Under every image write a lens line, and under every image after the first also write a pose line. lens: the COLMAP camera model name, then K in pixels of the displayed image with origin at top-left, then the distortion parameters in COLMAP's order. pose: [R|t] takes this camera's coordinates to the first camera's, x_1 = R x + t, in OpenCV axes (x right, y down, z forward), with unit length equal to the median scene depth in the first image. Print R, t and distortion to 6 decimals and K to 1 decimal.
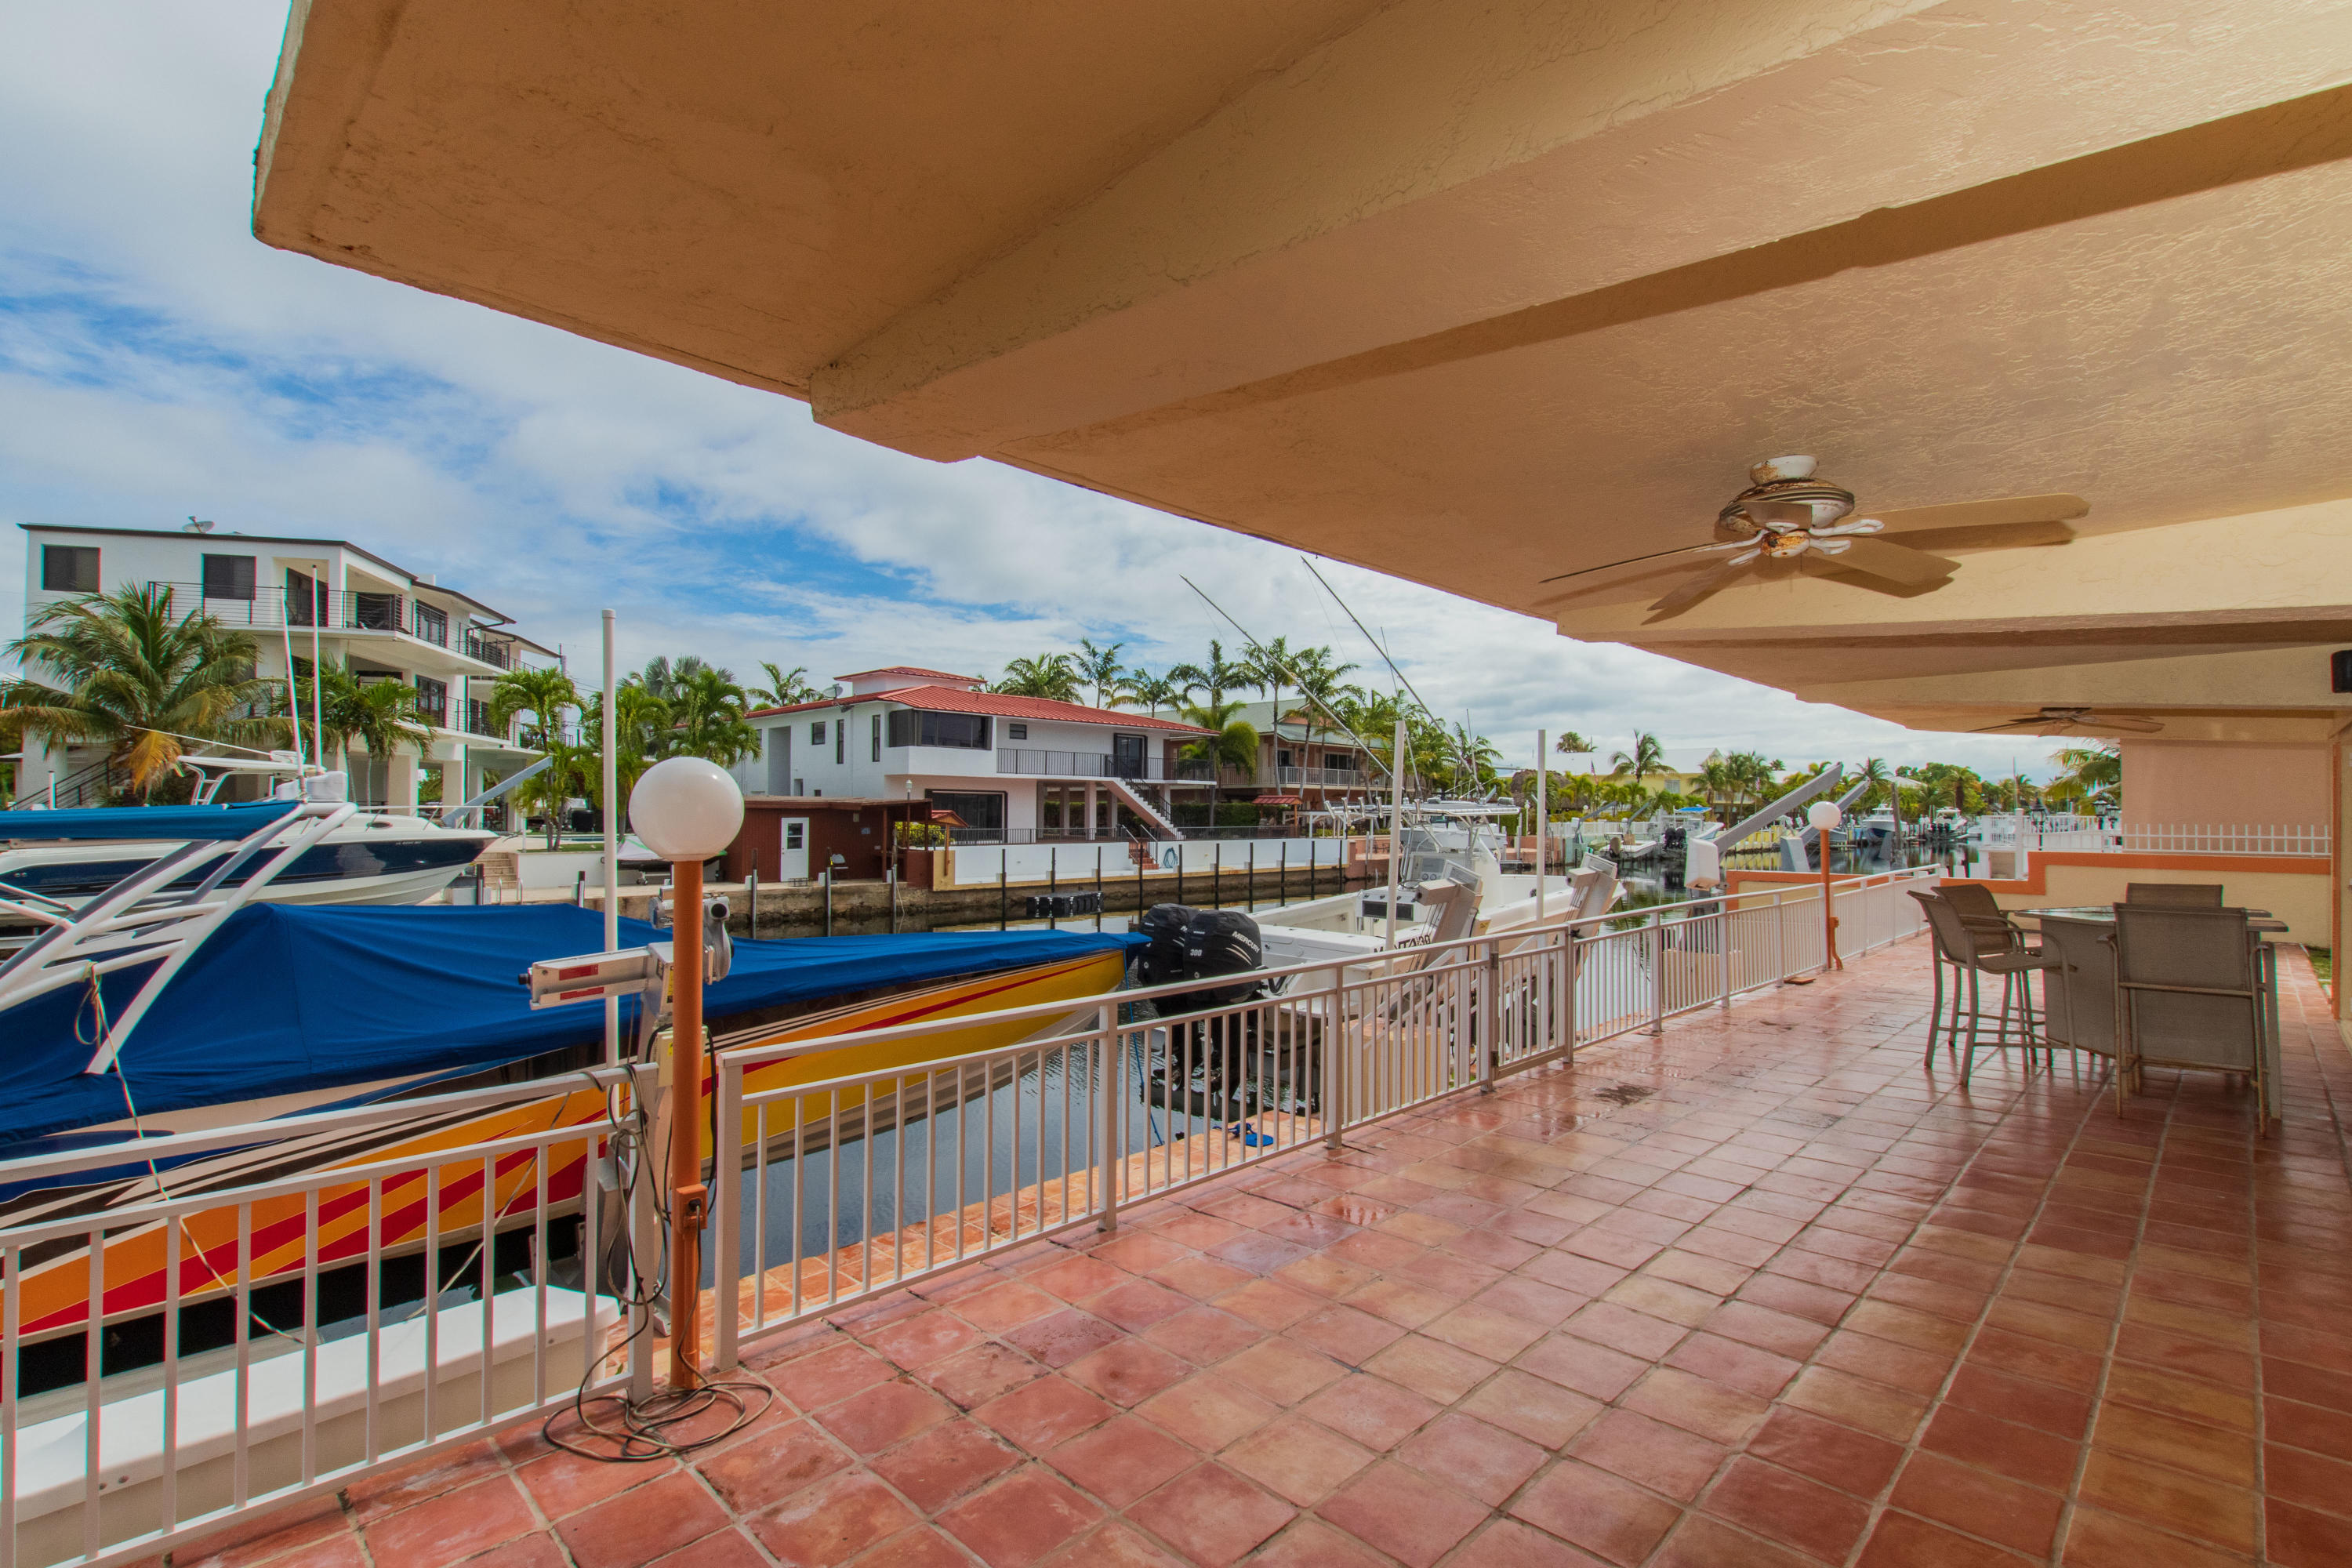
lens RADIAL K [[1072.9, 0, 1174.7], [0, 1072.9, 812.7], [0, 0, 1]] dist [0.004648, -0.001254]
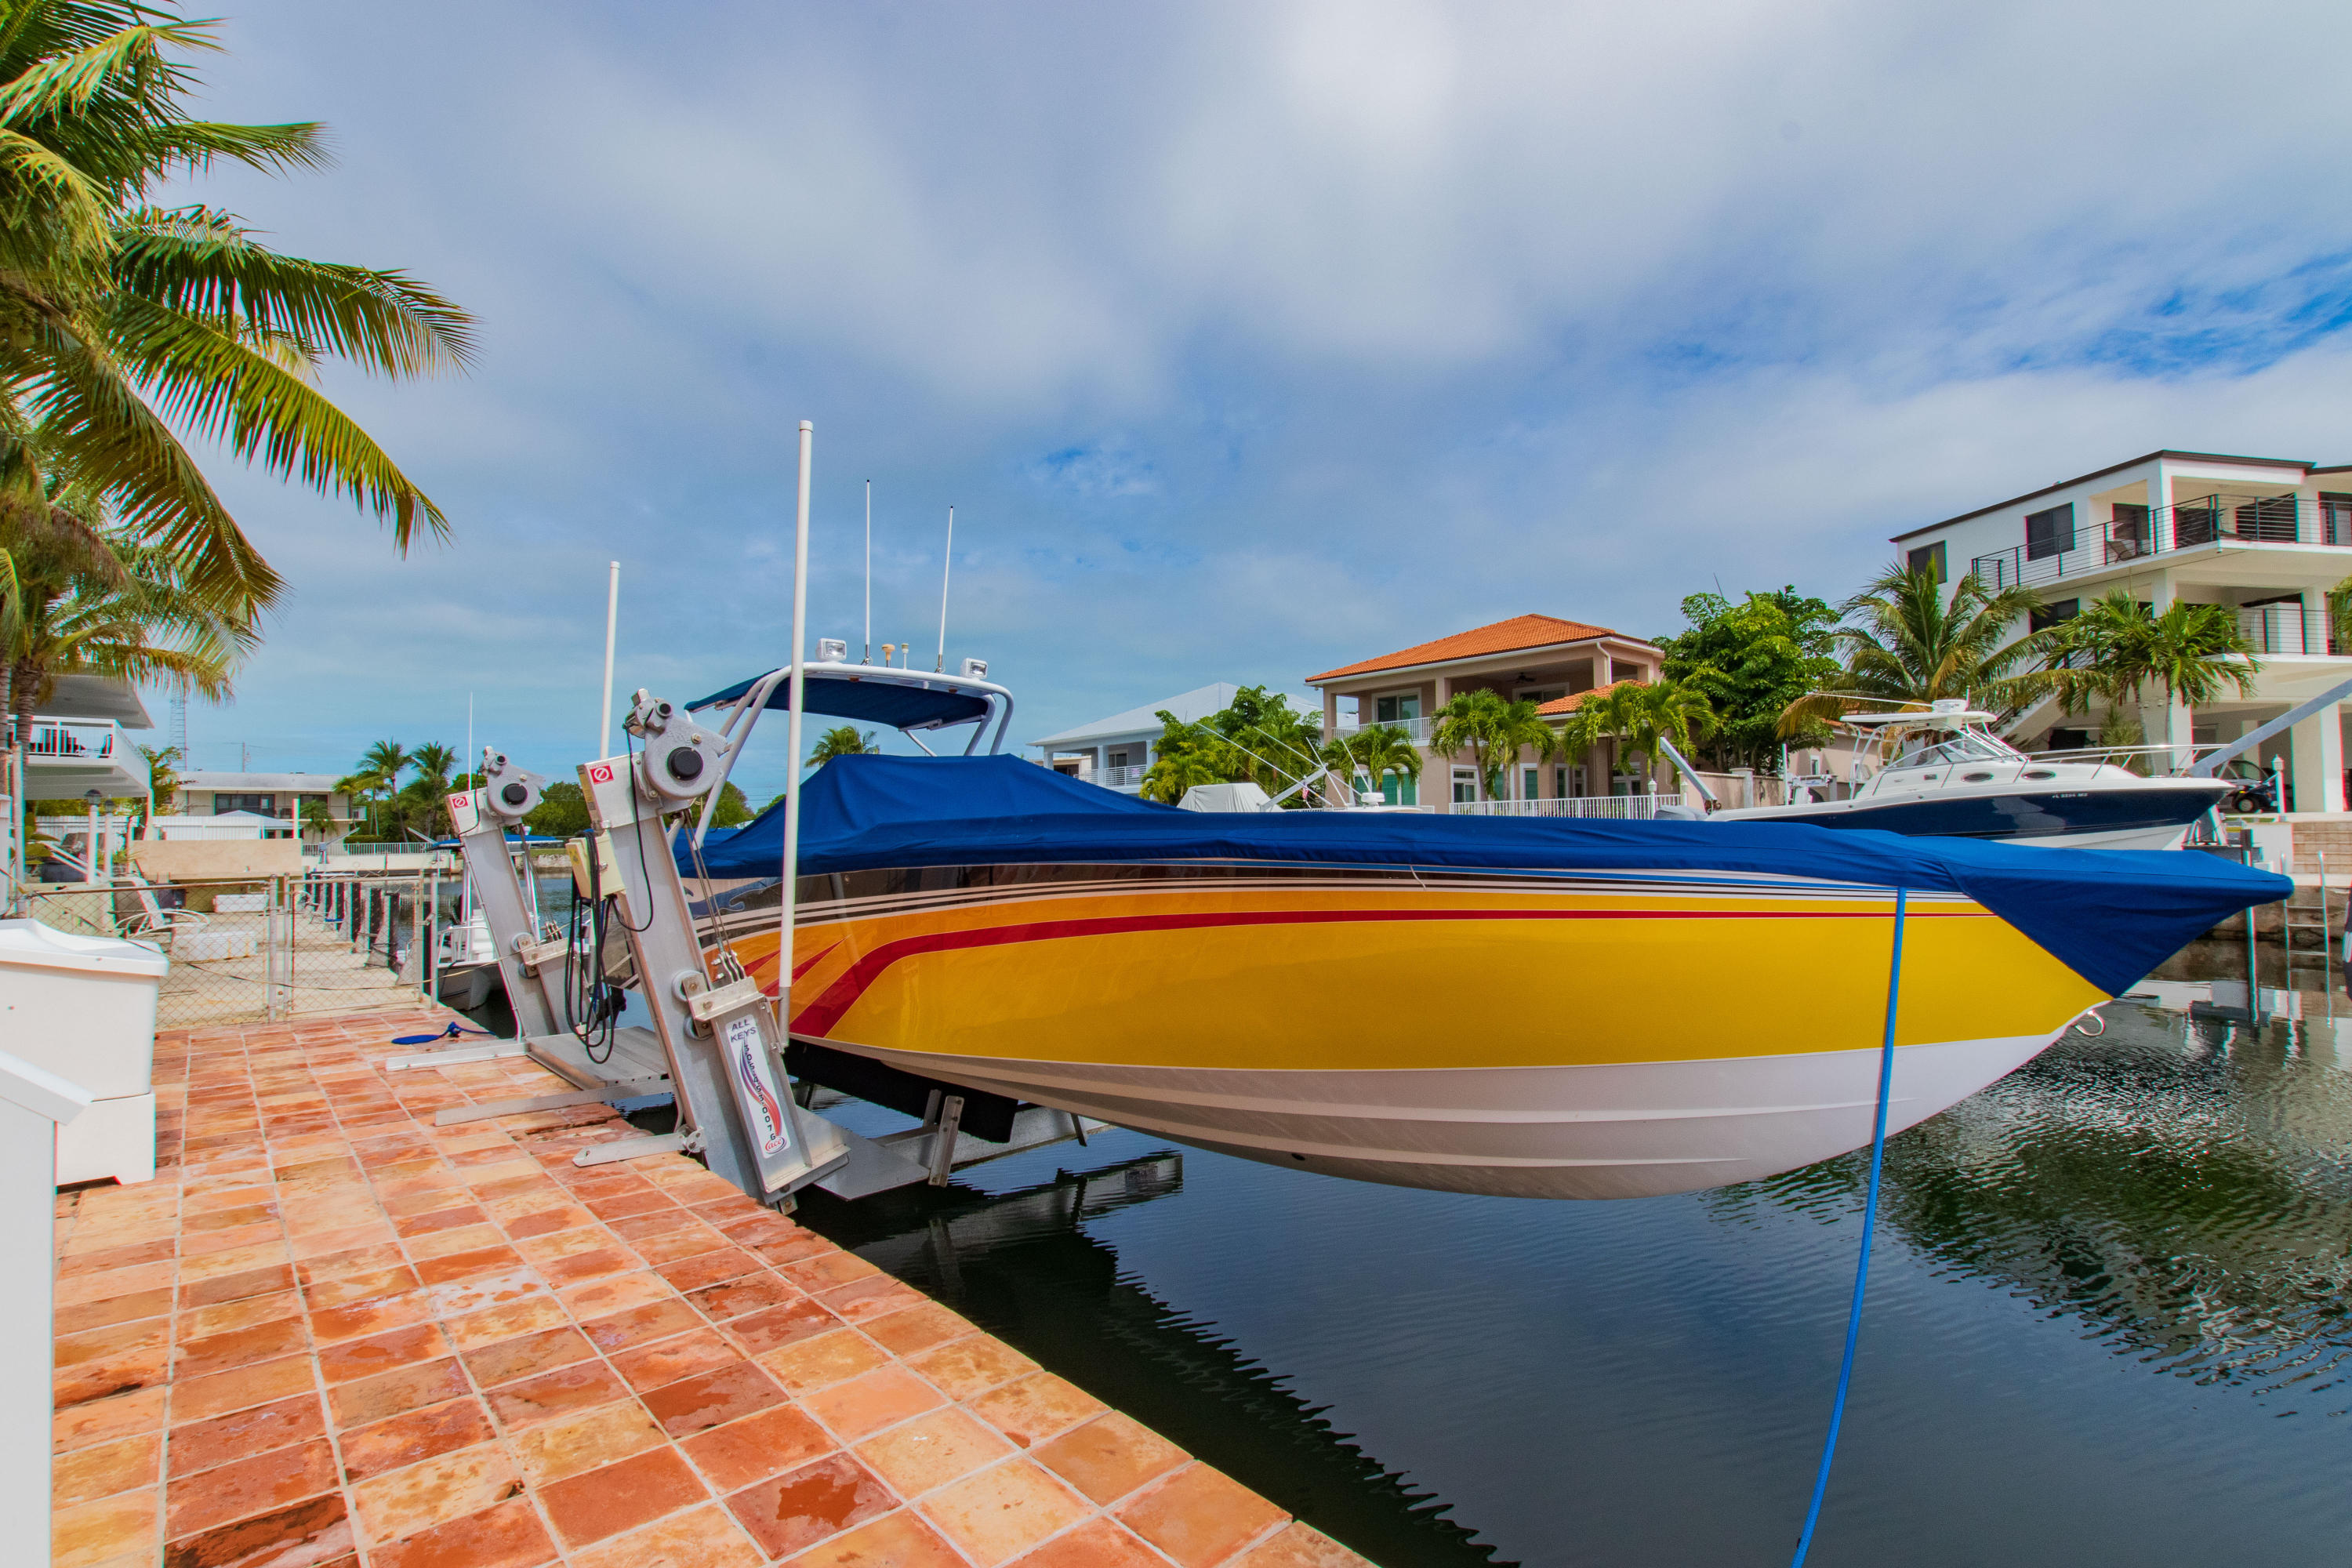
lens RADIAL K [[1068.3, 0, 1178.3], [0, 1068.3, 800.2], [0, 0, 1]] dist [0.001525, -0.001656]
pose [[-0.044610, -0.038910, -0.998246, 0.048158], [0.015249, 0.999098, -0.039625, 0.025090], [0.998888, -0.016989, -0.043977, 0.181177]]
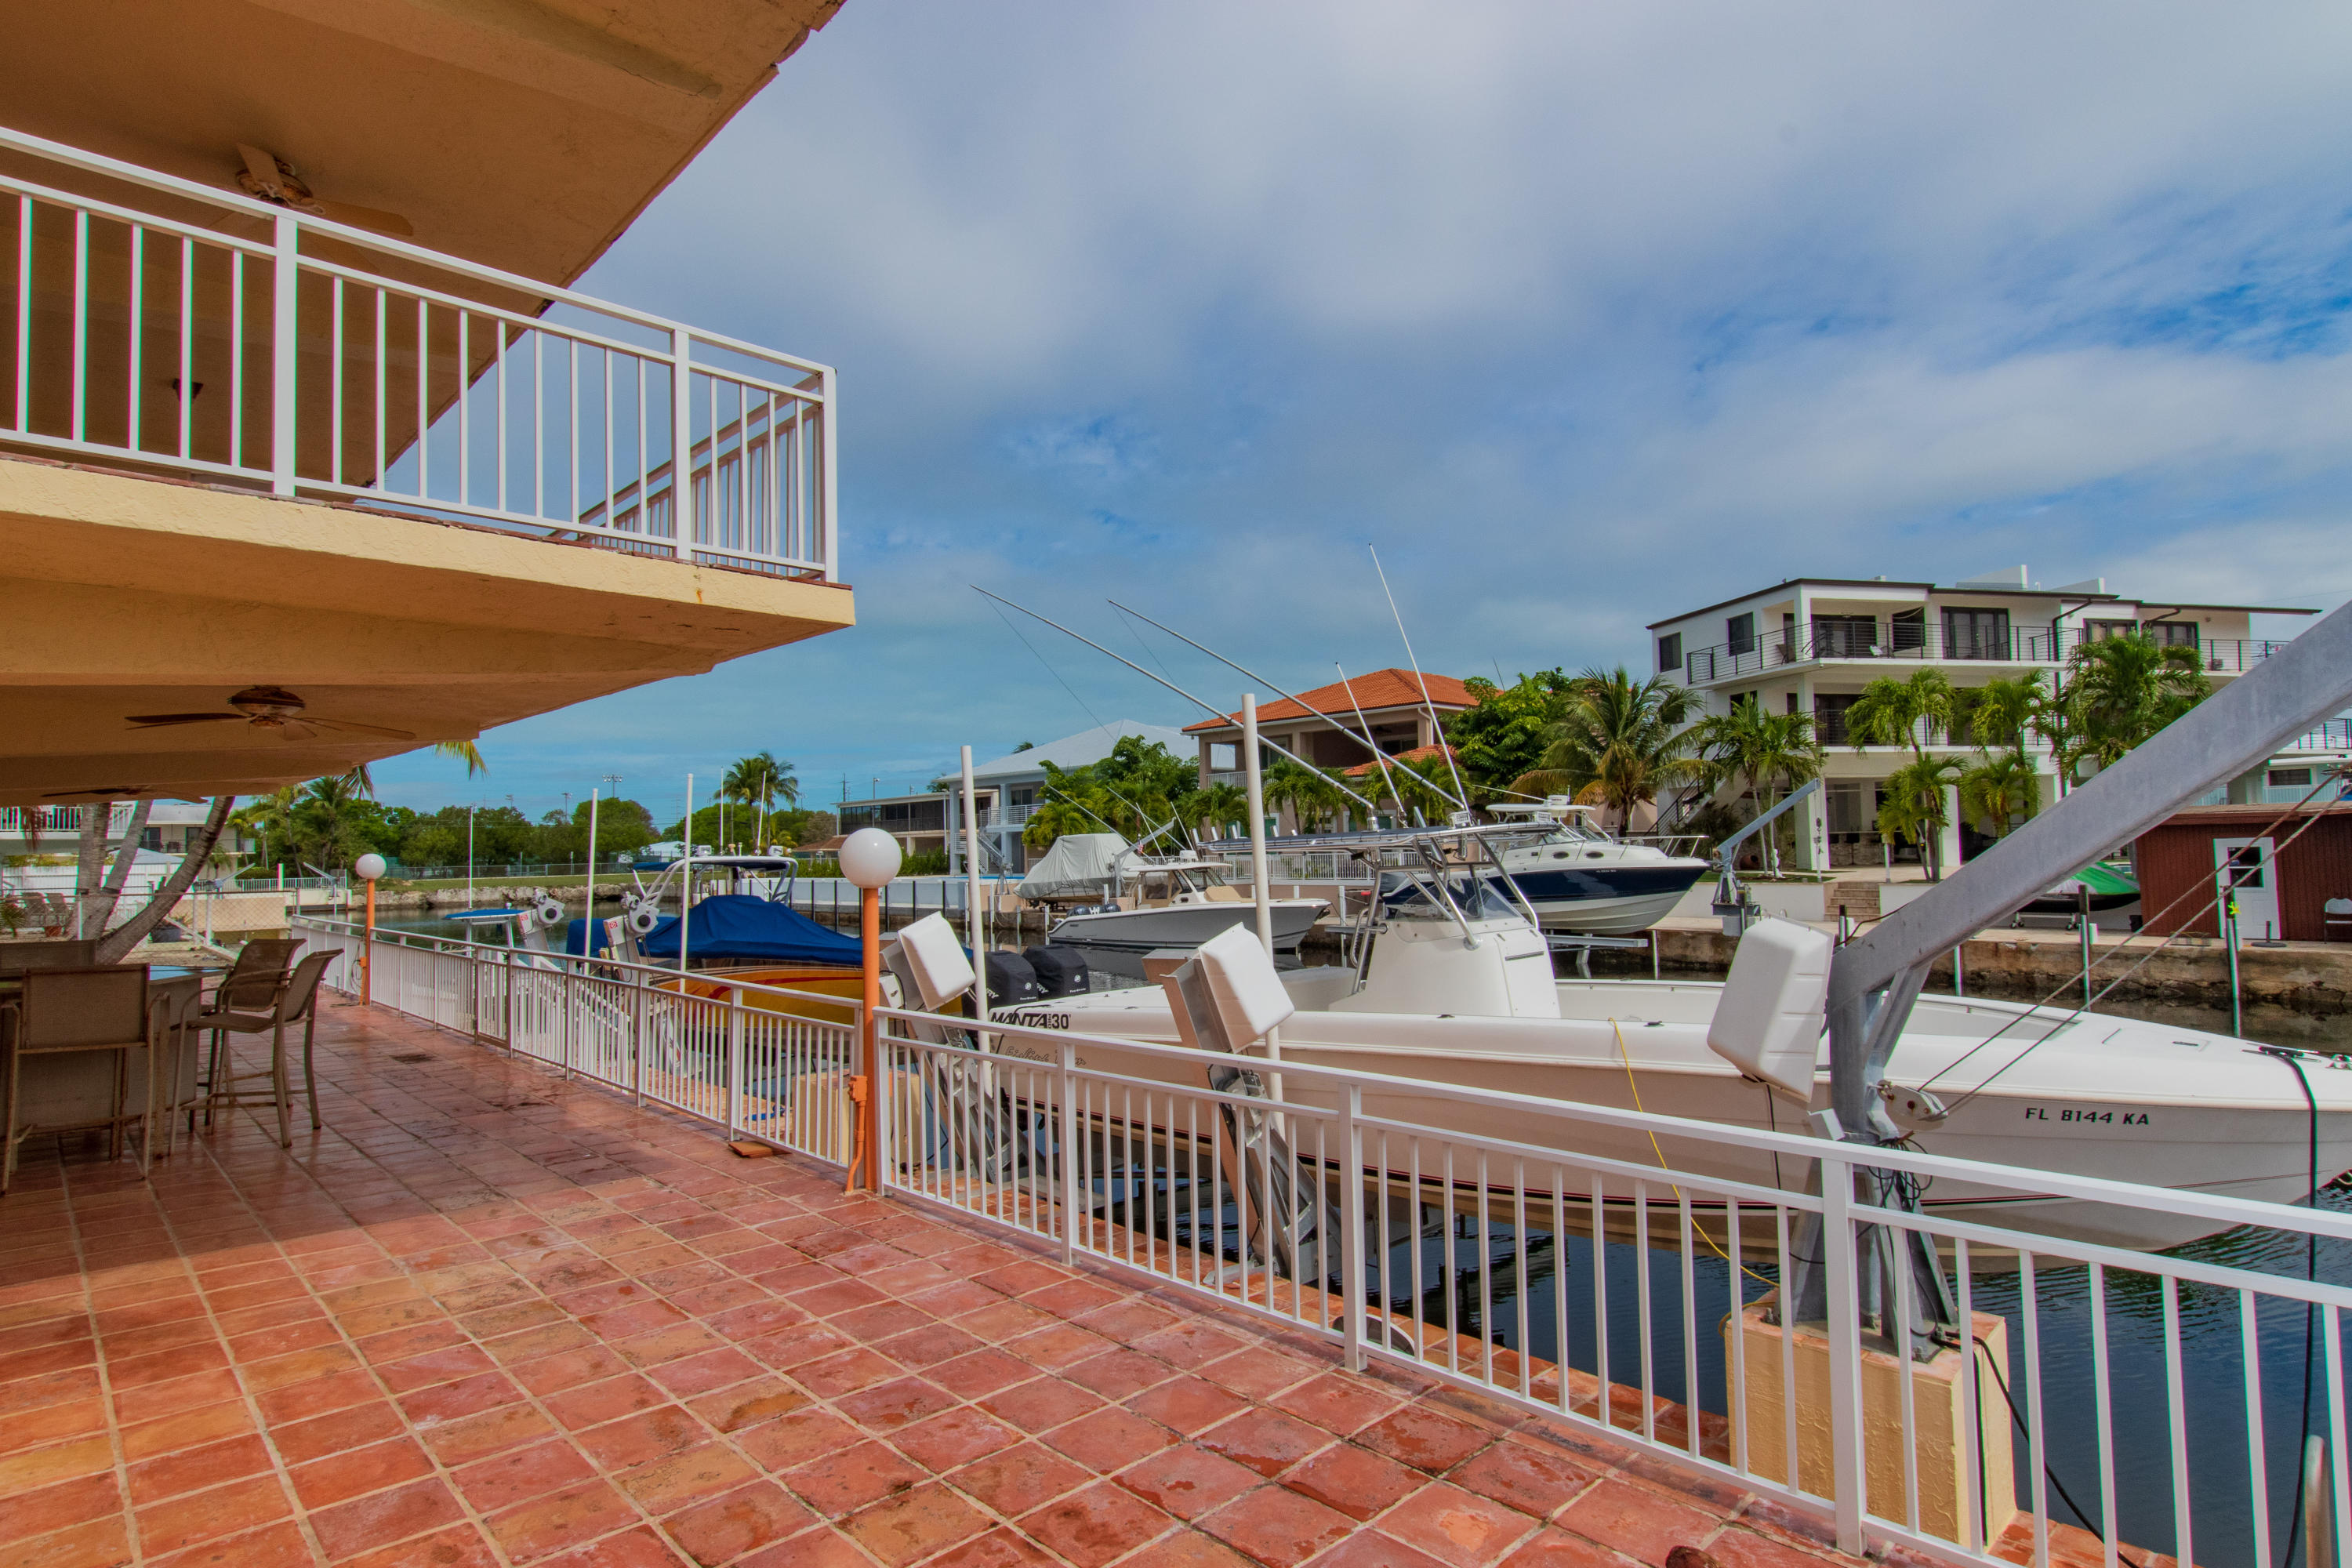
lens RADIAL K [[1225.5, 0, 1174.5], [0, 1225.5, 795.2], [0, 0, 1]] dist [-0.001987, -0.000239]
pose [[-0.025007, -0.050780, -0.998397, 0.270655], [0.019678, 0.998491, -0.051278, 0.002884], [0.999494, -0.020929, -0.023970, 0.278450]]
